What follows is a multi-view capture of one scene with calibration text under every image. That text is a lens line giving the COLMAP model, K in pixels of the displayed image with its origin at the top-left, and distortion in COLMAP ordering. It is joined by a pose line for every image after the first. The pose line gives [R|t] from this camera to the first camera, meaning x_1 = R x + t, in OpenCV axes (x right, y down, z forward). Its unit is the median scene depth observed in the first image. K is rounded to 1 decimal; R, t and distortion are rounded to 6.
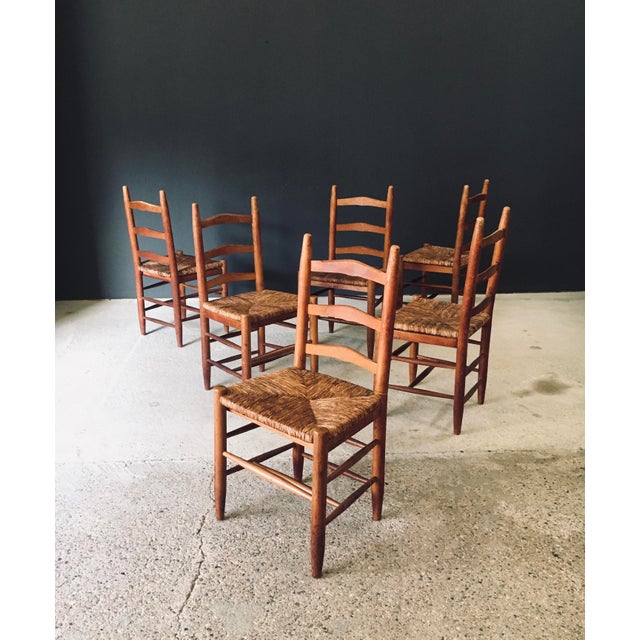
lens RADIAL K [[519.2, 0, 307.9], [0, 519.2, 337.0], [0, 0, 1]] dist [0.008713, -0.005177]
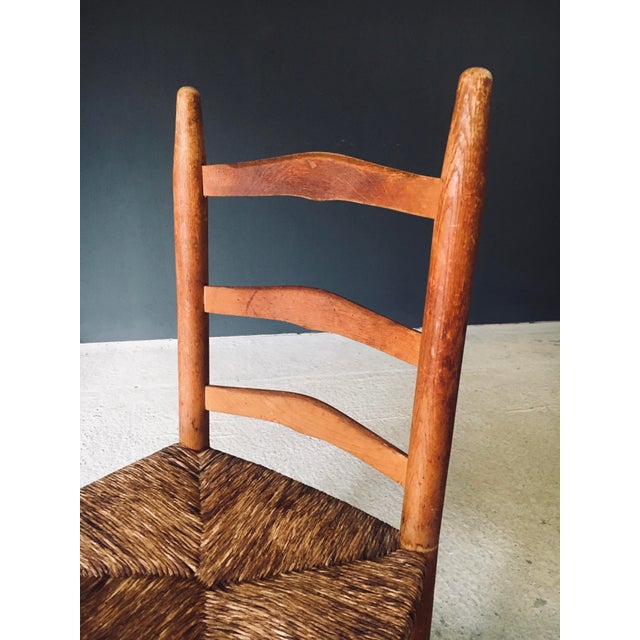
lens RADIAL K [[523.2, 0, 318.8], [0, 523.2, 342.5], [0, 0, 1]] dist [0.024827, -0.002460]
pose [[0.991182, -0.045622, 0.124409, 0.037977], [0.038972, 0.997705, 0.055374, -0.045067], [-0.126649, -0.050037, 0.990685, 0.672700]]
